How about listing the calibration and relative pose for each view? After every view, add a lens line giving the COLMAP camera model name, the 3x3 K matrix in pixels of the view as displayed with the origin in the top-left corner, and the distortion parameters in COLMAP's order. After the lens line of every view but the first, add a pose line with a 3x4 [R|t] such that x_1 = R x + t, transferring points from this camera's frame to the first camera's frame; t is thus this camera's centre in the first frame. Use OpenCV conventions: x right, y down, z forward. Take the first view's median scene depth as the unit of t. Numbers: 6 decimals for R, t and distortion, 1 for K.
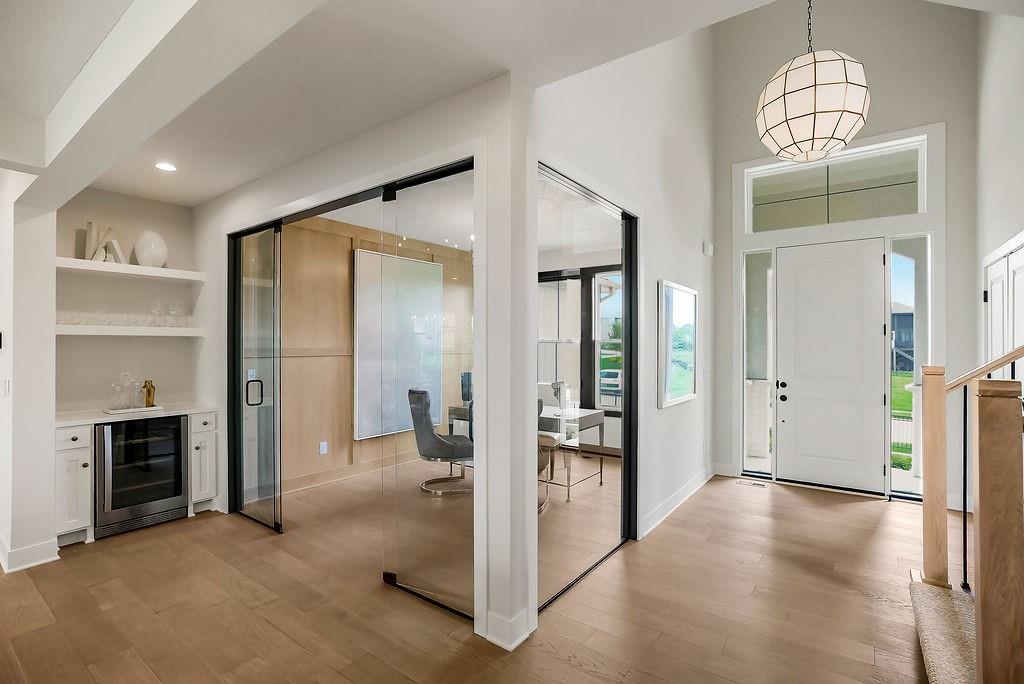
lens RADIAL K [[481.5, 0, 506.8], [0, 481.5, 343.4], [0, 0, 1]] dist [-0.002005, 0.000767]
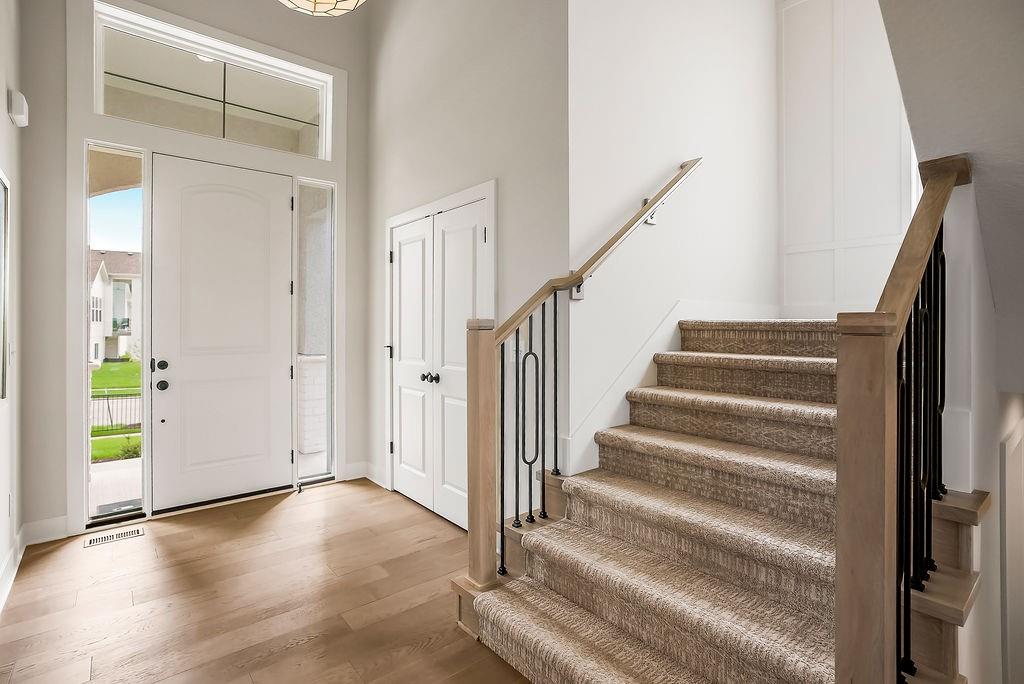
lens RADIAL K [[481.5, 0, 503.5], [0, 481.5, 330.9], [0, 0, 1]] dist [-0.002005, 0.000767]
pose [[0.245873, -0.007543, 0.969273, 0.061067], [-0.004645, 0.999949, 0.008961, 0.033721], [-0.969291, -0.006706, 0.245825, 0.417721]]
